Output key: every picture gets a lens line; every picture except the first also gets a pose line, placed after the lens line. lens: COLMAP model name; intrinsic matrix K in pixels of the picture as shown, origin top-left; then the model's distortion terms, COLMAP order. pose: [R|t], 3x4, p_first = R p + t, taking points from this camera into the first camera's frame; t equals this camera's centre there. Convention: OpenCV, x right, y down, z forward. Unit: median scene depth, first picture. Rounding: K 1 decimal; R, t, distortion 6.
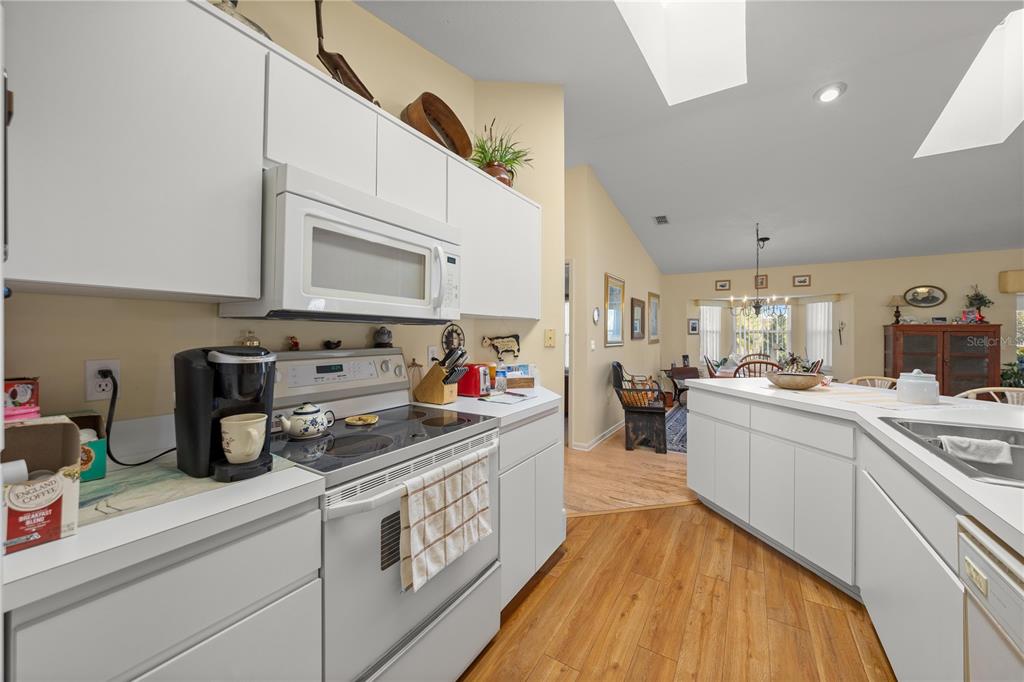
lens RADIAL K [[384.8, 0, 516.0], [0, 384.8, 331.5], [0, 0, 1]] dist [-0.001267, -0.000293]
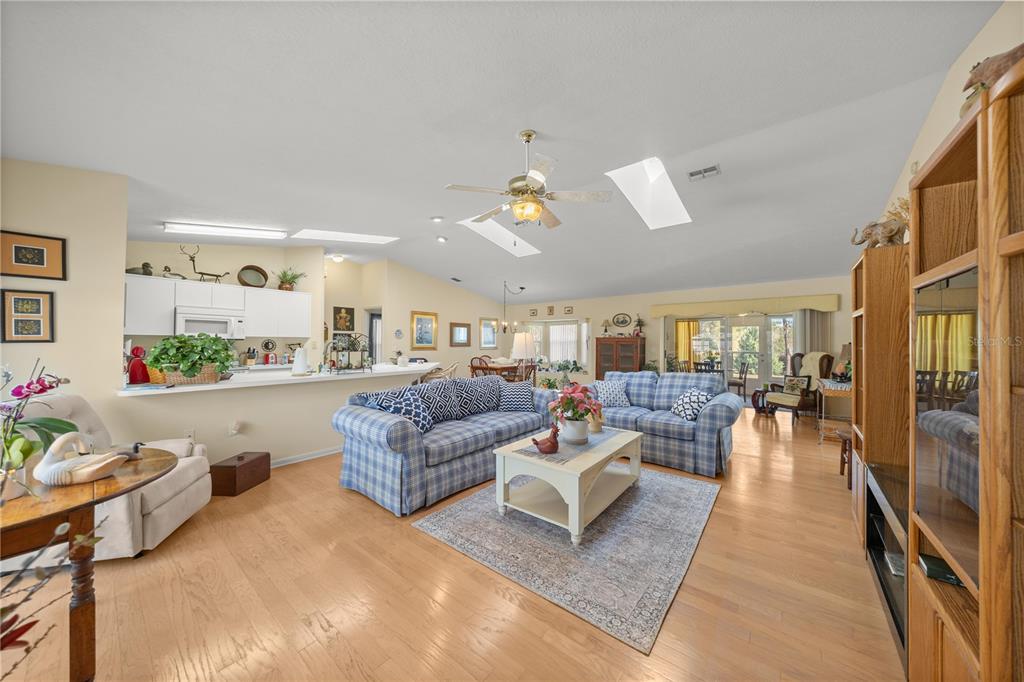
lens RADIAL K [[347.8, 0, 519.3], [0, 347.8, 341.7], [0, 0, 1]] dist [-0.002269, -0.000066]
pose [[0.994196, -0.002059, -0.107564, 1.200914], [0.002133, 0.999998, 0.000567, -0.001548], [0.107563, -0.000793, 0.994198, -0.823746]]
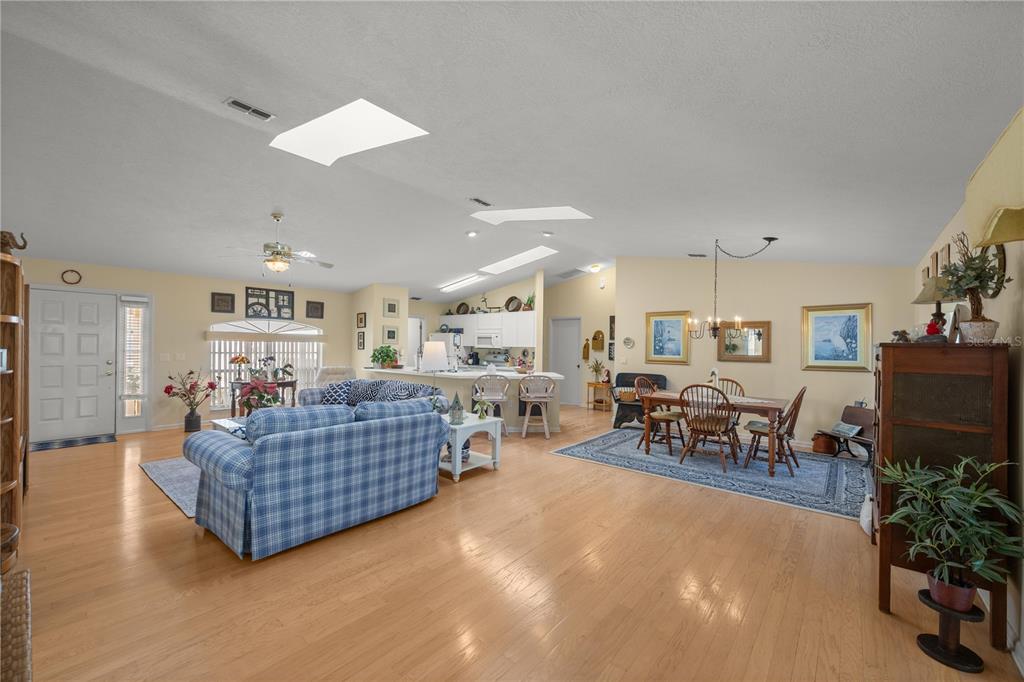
lens RADIAL K [[402.2, 0, 509.0], [0, 402.2, 345.9], [0, 0, 1]] dist [0.008830, -0.000210]
pose [[-0.149510, -0.009704, -0.988713, 2.314799], [-0.009244, 0.999922, -0.008416, -0.010021], [0.988717, 0.007881, -0.149588, 0.892525]]
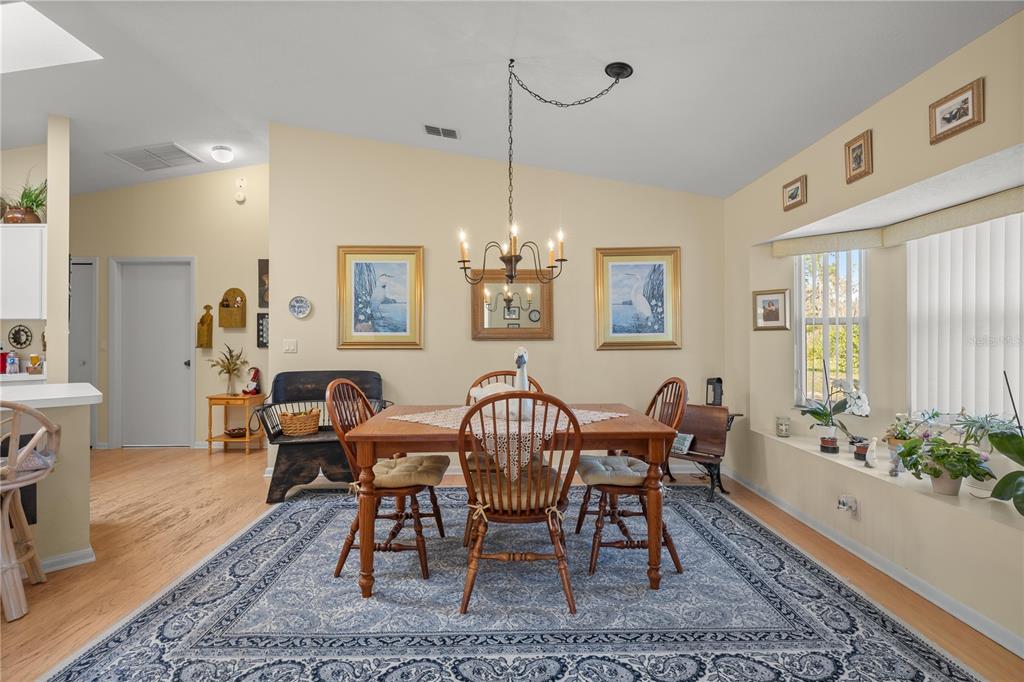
lens RADIAL K [[482.7, 0, 515.0], [0, 482.7, 337.2], [0, 0, 1]] dist [0.001228, -0.001222]
pose [[0.540776, -0.011698, -0.841085, 1.478183], [0.008719, 0.999928, -0.008301, 0.035284], [0.841121, -0.002845, 0.540839, 0.990302]]
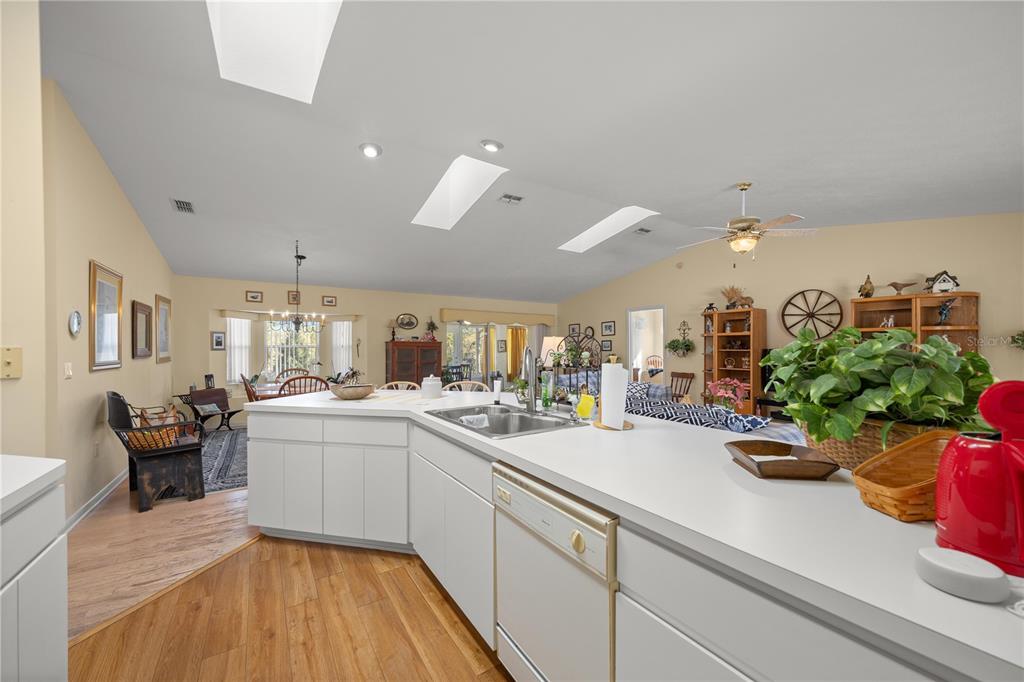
lens RADIAL K [[384.8, 0, 520.0], [0, 384.8, 347.6], [0, 0, 1]] dist [-0.001267, -0.000293]
pose [[0.415730, -0.005400, 0.909472, -0.077523], [-0.000643, 0.999980, 0.006232, -0.006740], [-0.909488, -0.003175, 0.415718, 0.054965]]
